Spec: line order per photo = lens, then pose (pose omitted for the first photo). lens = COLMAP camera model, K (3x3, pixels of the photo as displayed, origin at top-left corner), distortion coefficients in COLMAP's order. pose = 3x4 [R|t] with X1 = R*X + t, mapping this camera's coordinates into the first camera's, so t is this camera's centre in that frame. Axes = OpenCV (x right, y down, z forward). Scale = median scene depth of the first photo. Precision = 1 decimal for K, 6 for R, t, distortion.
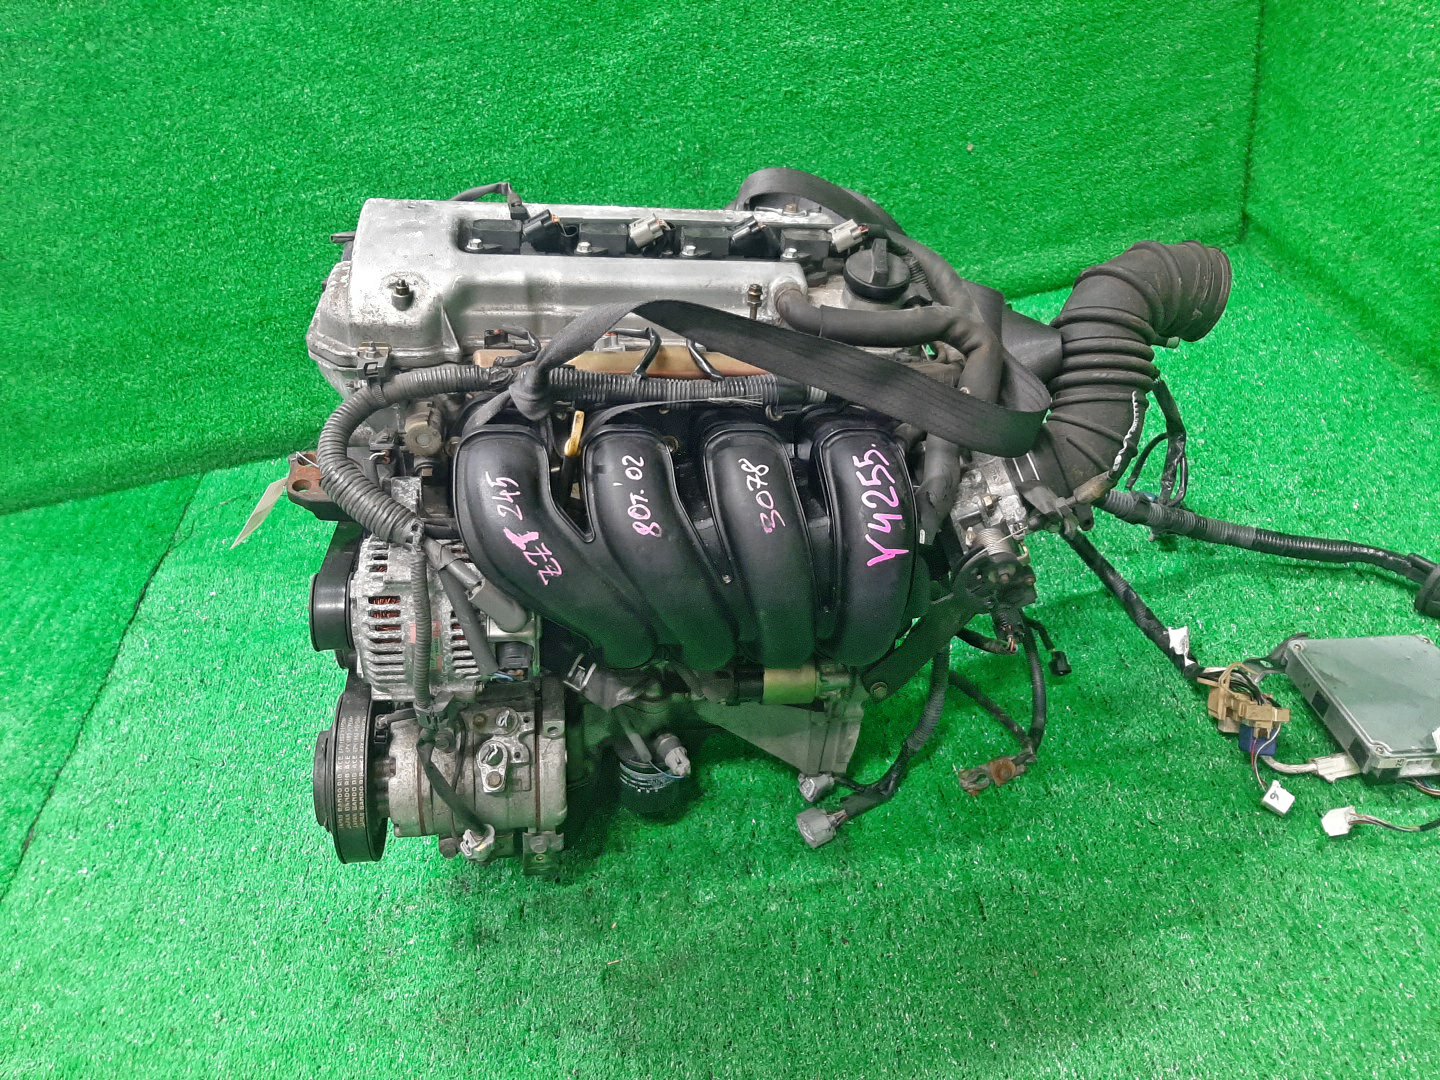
lens RADIAL K [[1103.6, 0, 723.4], [0, 1103.6, 527.7], [0, 0, 1]] dist [0.033756, -0.063527]
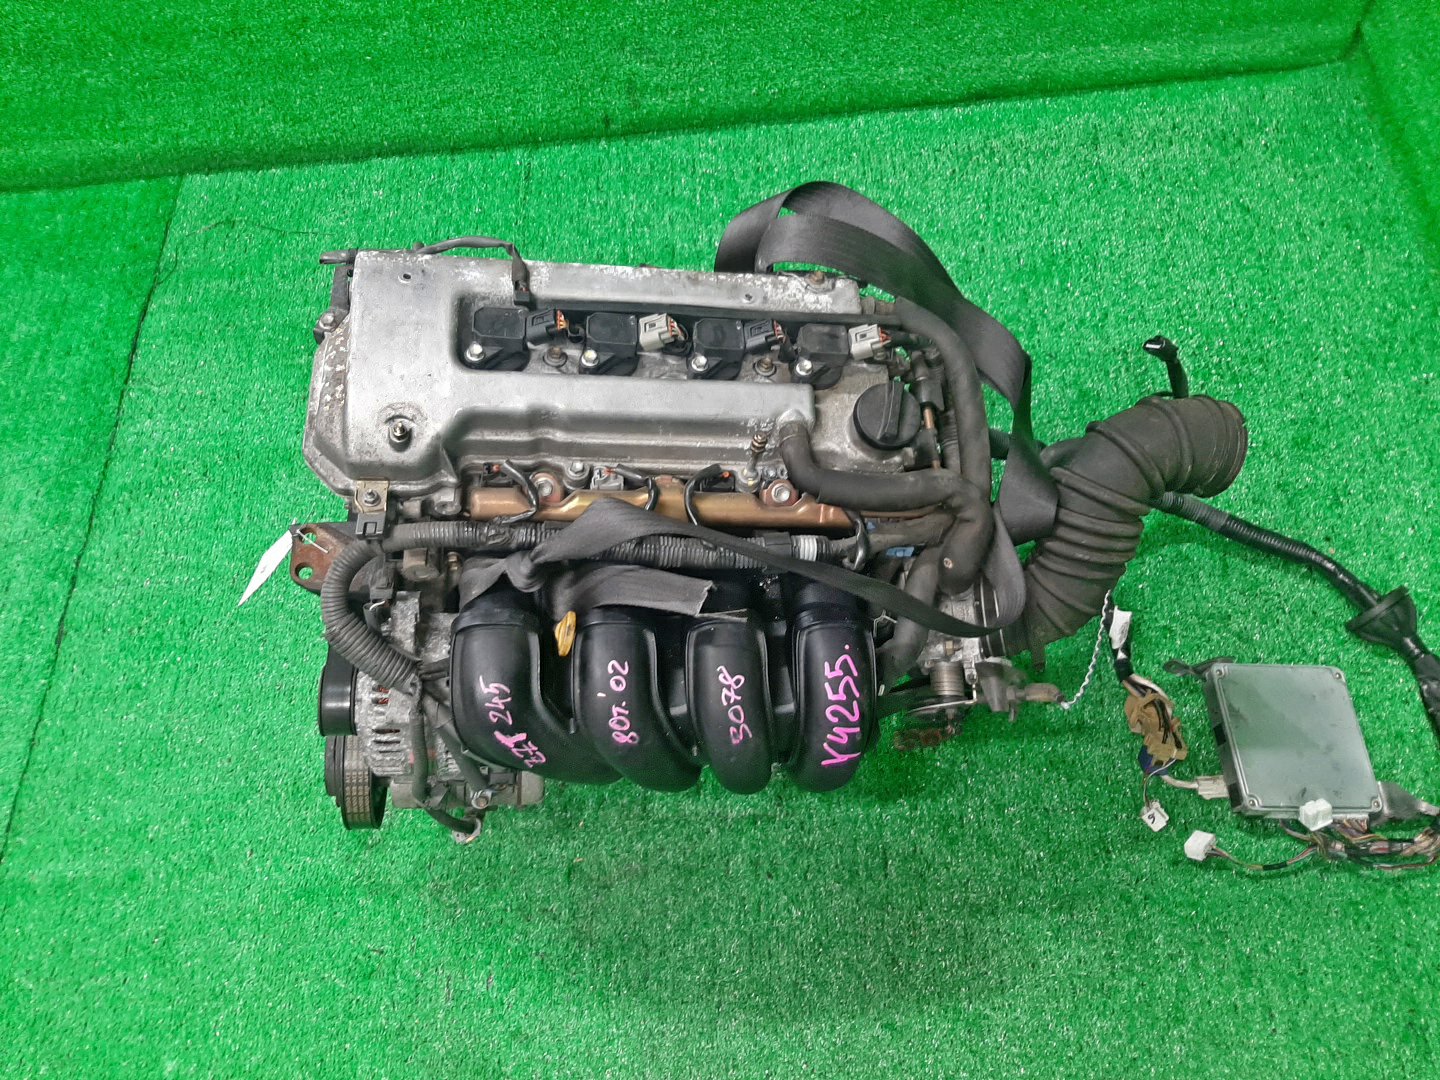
lens RADIAL K [[1103.6, 0, 725.6], [0, 1103.6, 531.7], [0, 0, 1]] dist [0.033756, -0.063527]
pose [[0.992946, 0.113401, 0.034616, -0.026031], [-0.117328, 0.897674, 0.424754, -0.545041], [0.017093, -0.425820, 0.904647, 0.077129]]
